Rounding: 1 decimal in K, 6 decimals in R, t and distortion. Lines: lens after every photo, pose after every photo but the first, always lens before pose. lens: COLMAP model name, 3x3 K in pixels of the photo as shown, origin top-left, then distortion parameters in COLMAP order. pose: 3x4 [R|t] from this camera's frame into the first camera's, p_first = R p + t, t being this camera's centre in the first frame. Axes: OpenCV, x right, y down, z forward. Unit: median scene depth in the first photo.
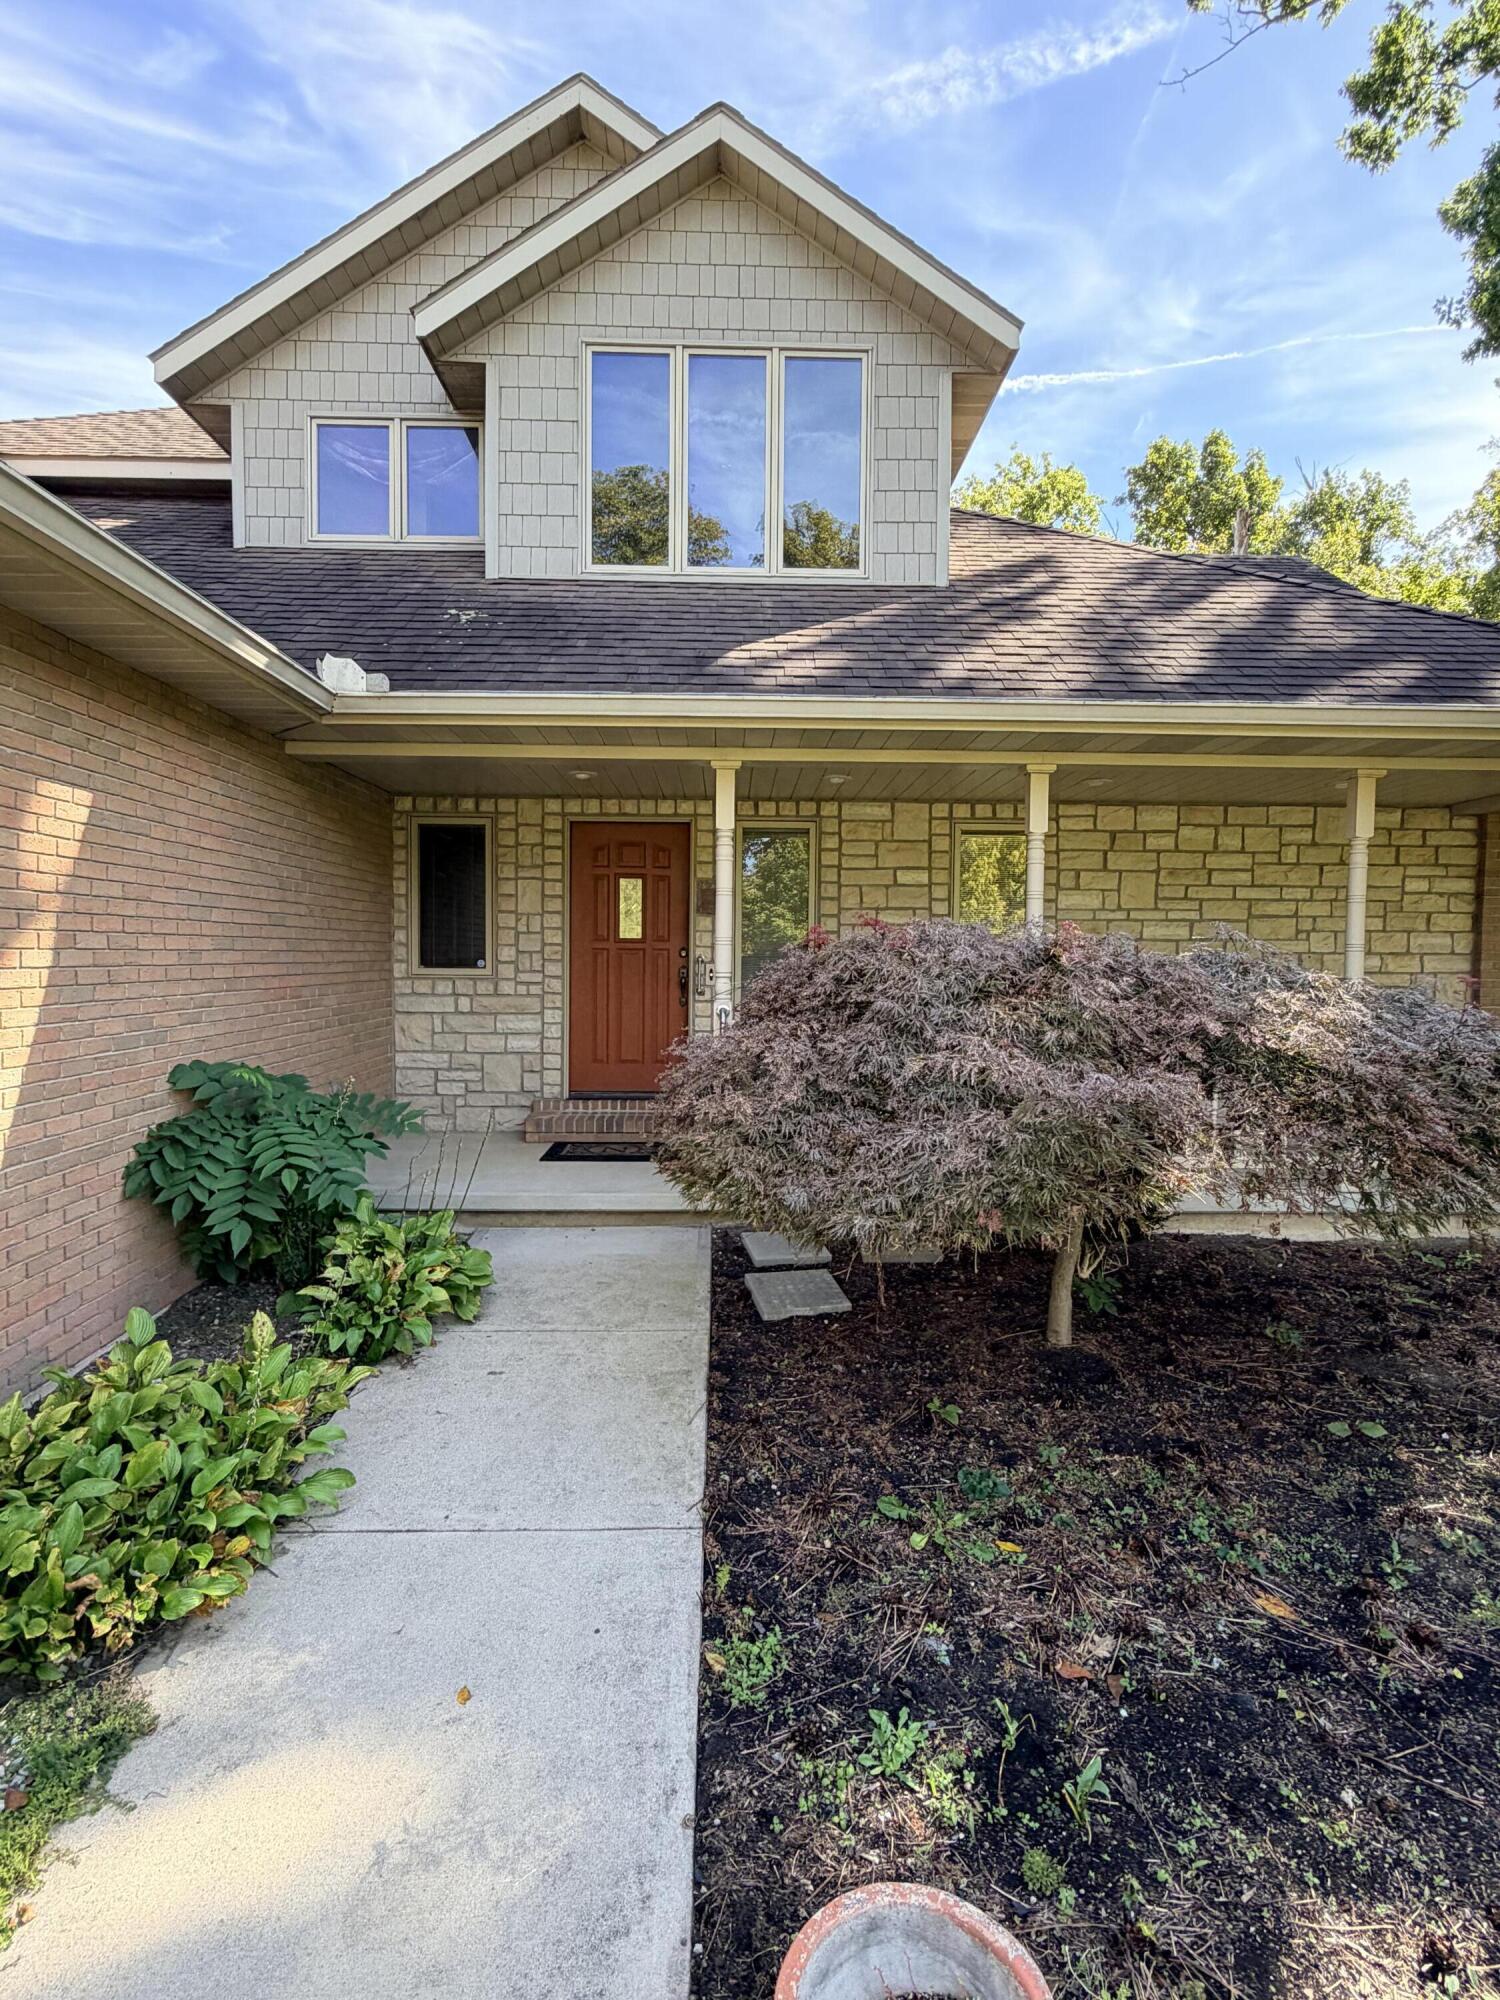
lens RADIAL K [[1059.8, 0, 753.6], [0, 1059.8, 1000.9], [0, 0, 1]] dist [0.005468, 0.000428]
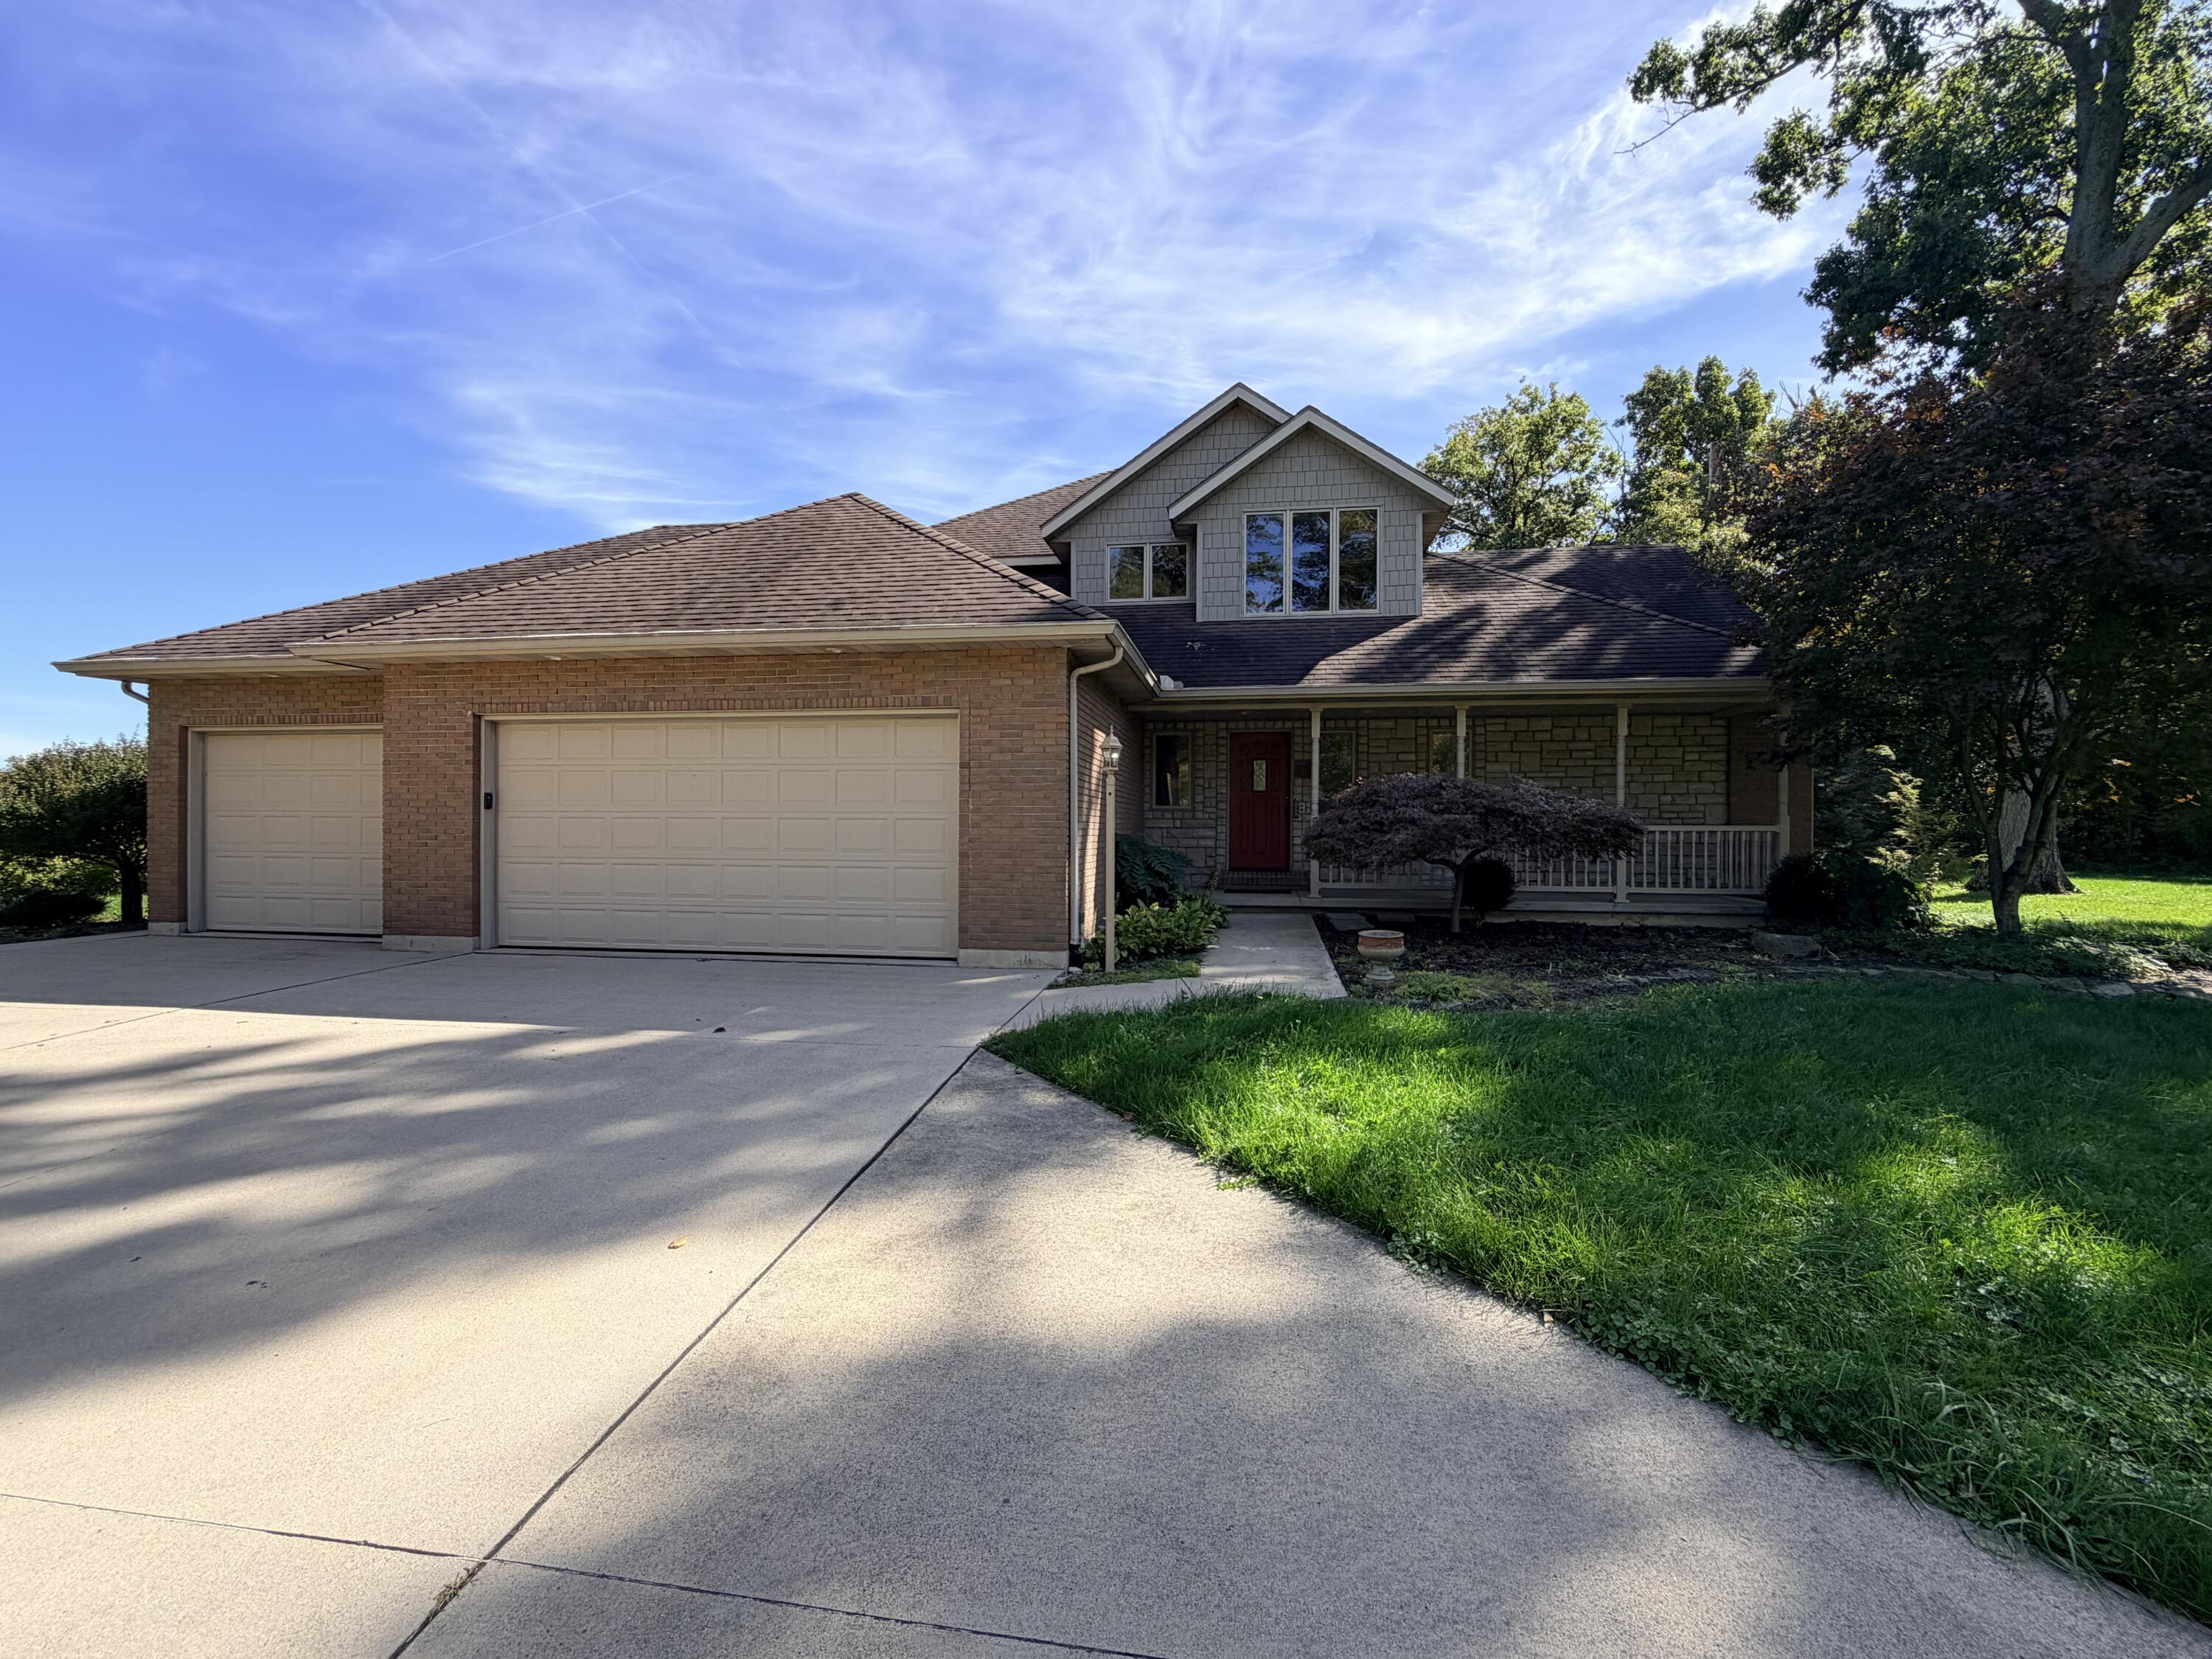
lens RADIAL K [[983.9, 0, 1098.9], [0, 983.9, 832.3], [0, 0, 1]] dist [-0.003838, 0.000191]
pose [[0.982369, -0.004020, -0.186908, -0.067978], [-0.003642, 0.999167, -0.040636, 0.096018], [0.186916, 0.040600, 0.981537, -0.866062]]
